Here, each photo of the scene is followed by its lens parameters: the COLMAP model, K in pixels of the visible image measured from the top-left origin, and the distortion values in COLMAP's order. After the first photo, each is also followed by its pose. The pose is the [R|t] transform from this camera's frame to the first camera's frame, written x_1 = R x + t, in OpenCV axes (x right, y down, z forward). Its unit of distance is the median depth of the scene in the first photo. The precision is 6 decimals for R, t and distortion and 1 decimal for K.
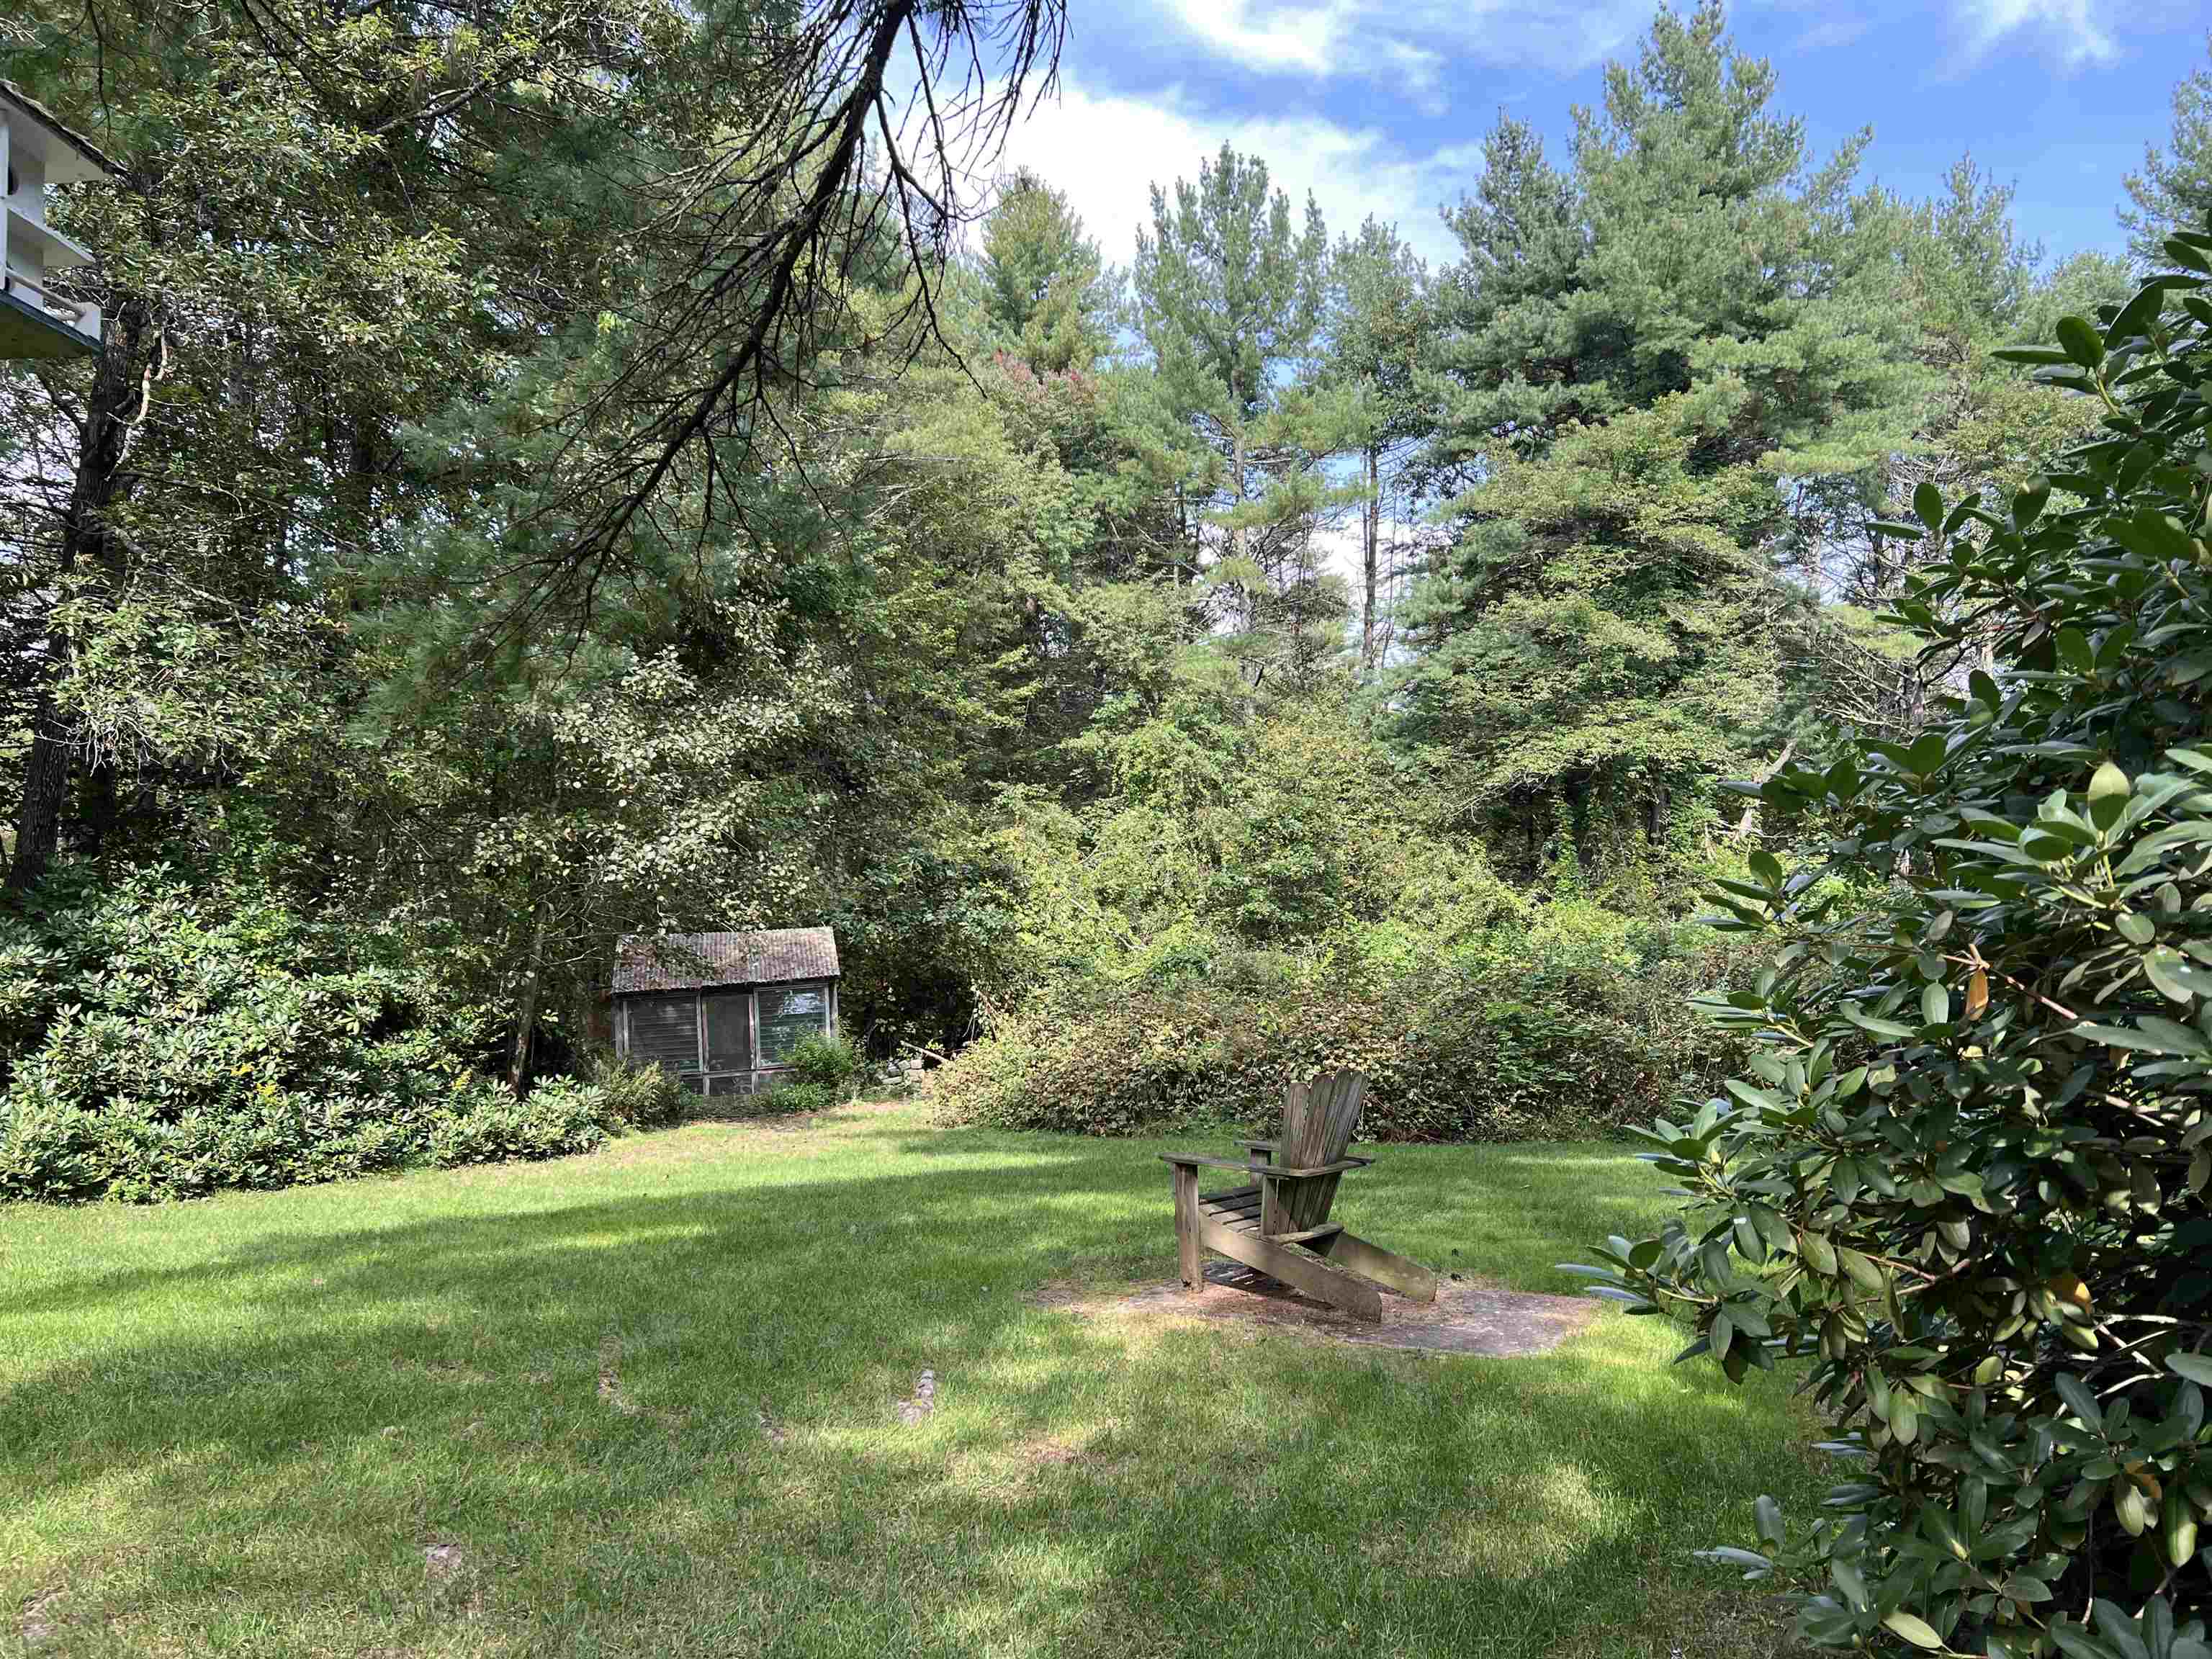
lens RADIAL K [[1682.6, 0, 1089.4], [0, 1682.6, 836.7], [0, 0, 1]] dist [0.096058, -0.099160]
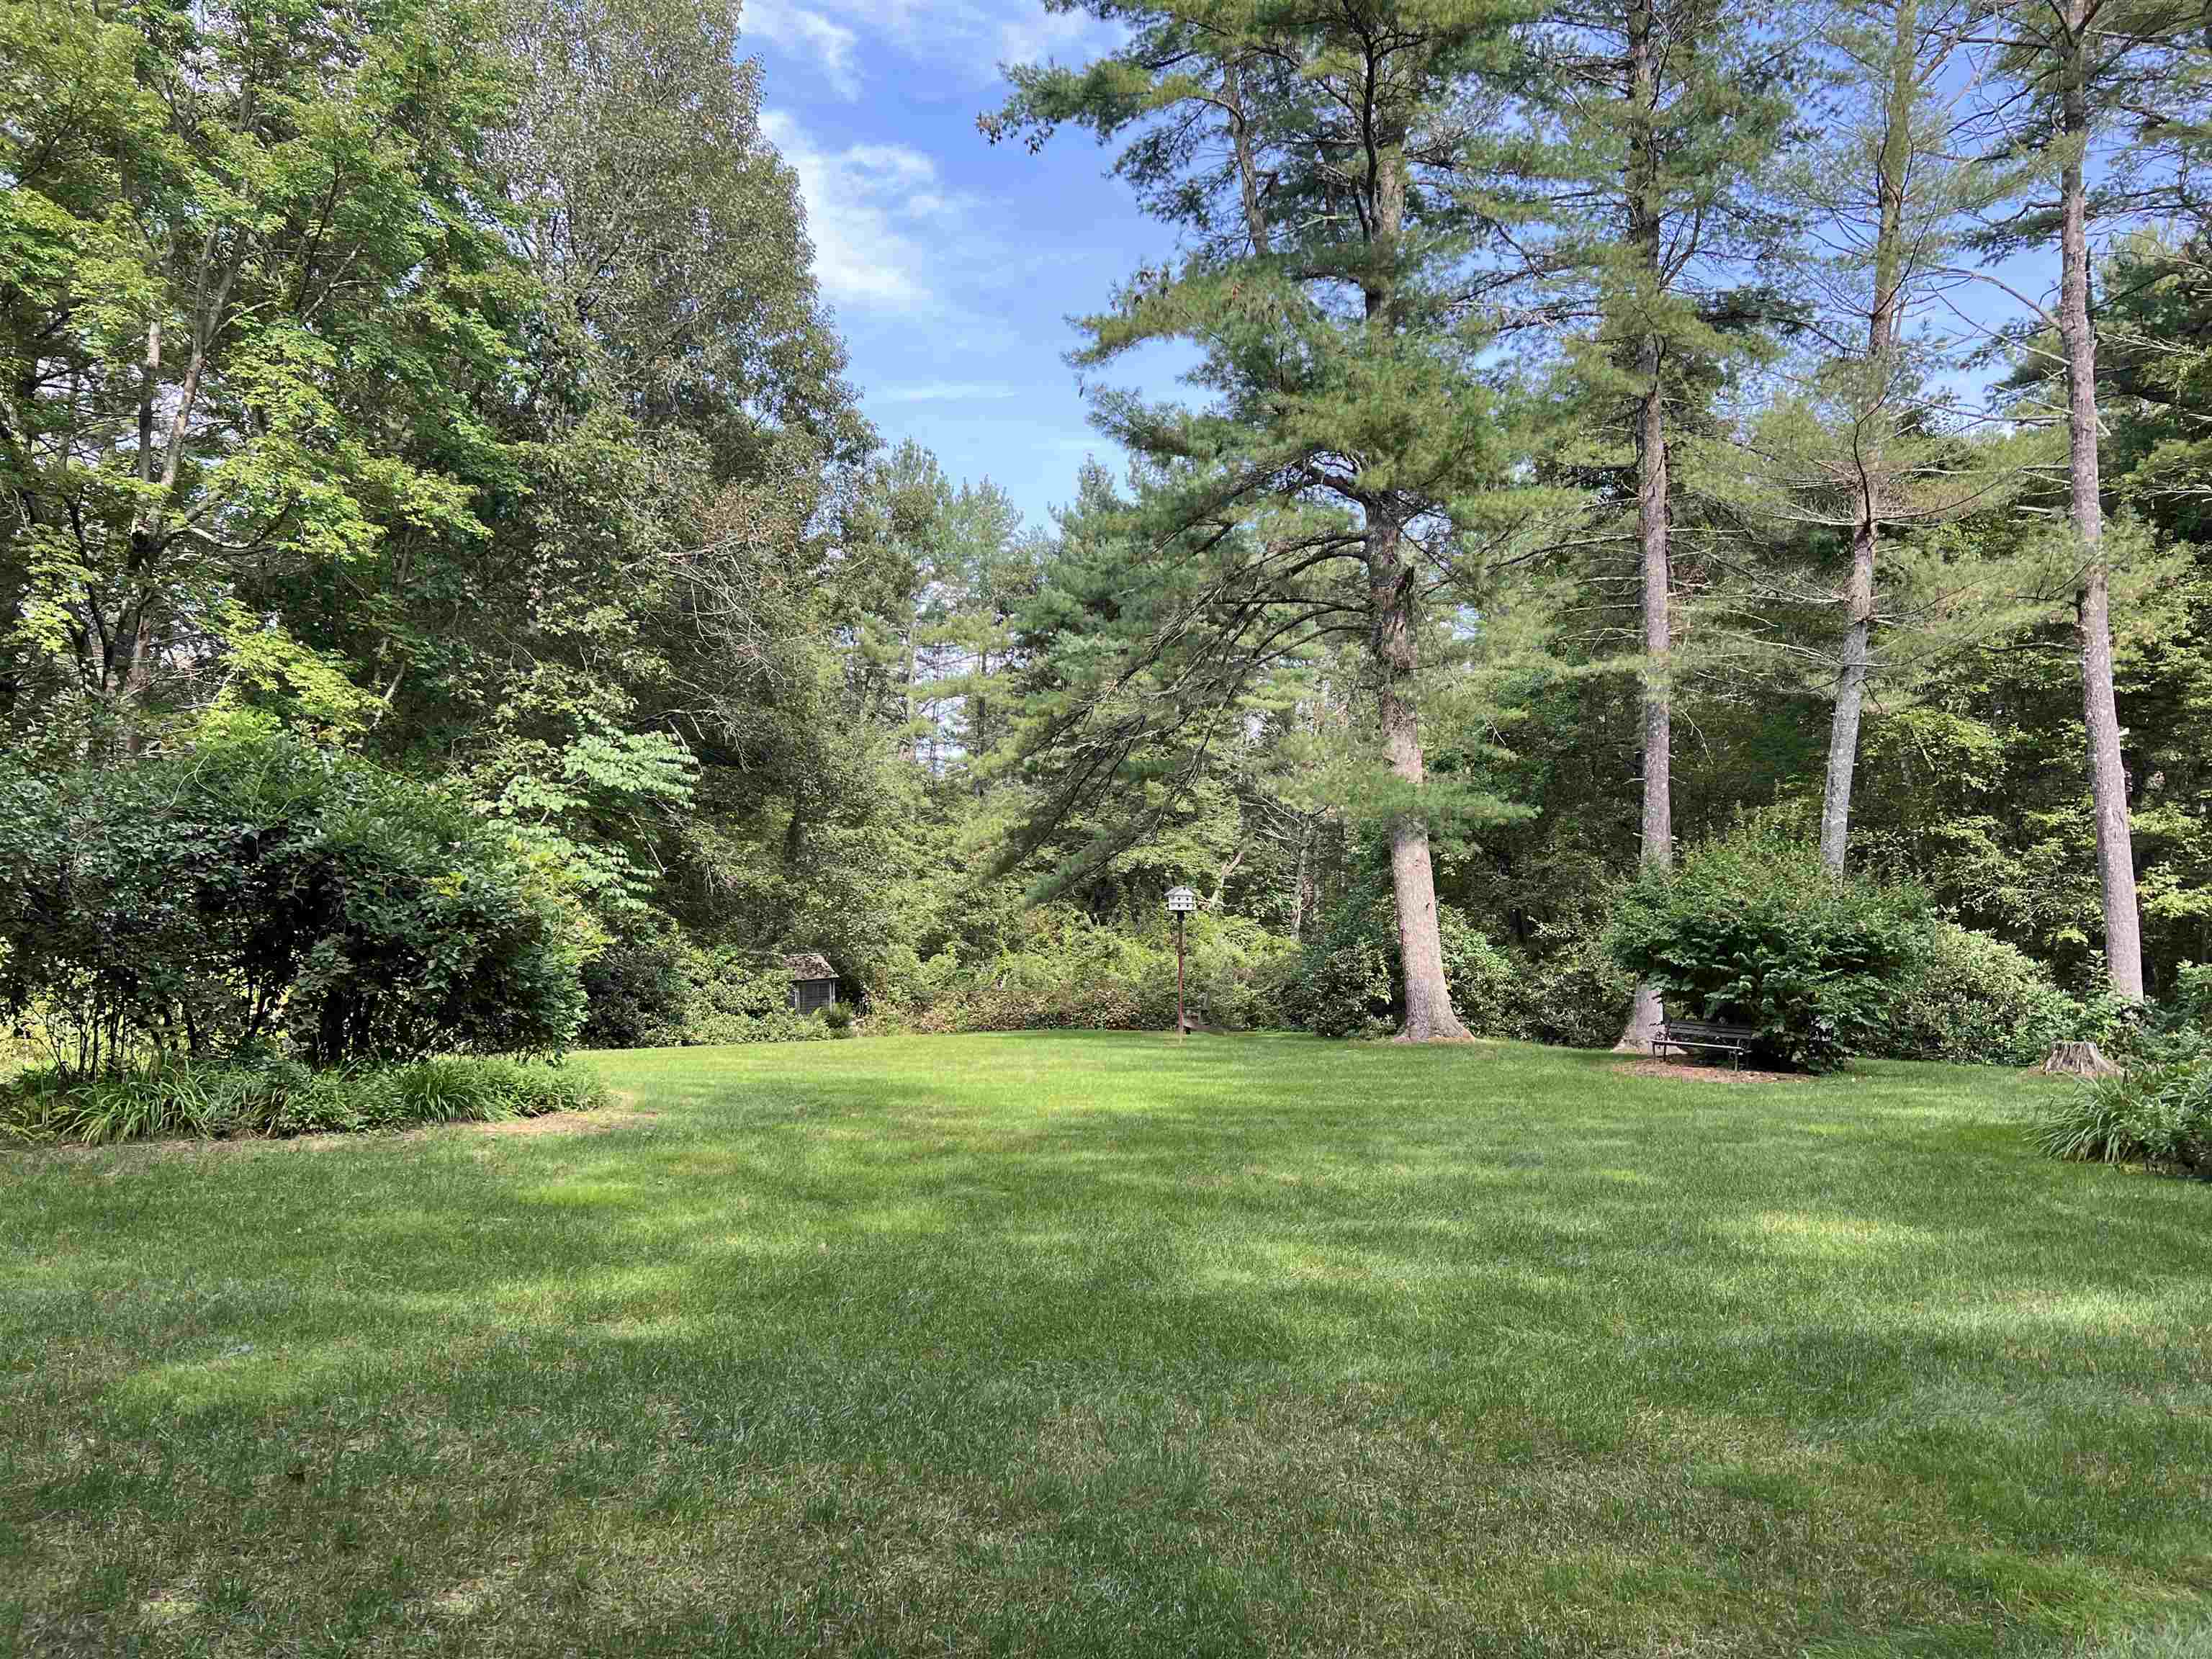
lens RADIAL K [[1682.6, 0, 1117.8], [0, 1682.6, 840.3], [0, 0, 1]] dist [0.096058, -0.099160]
pose [[0.940001, 0.041442, 0.338647, -0.321044], [-0.036648, 0.999117, -0.020542, -0.032490], [-0.339199, 0.006899, 0.940689, -0.634008]]
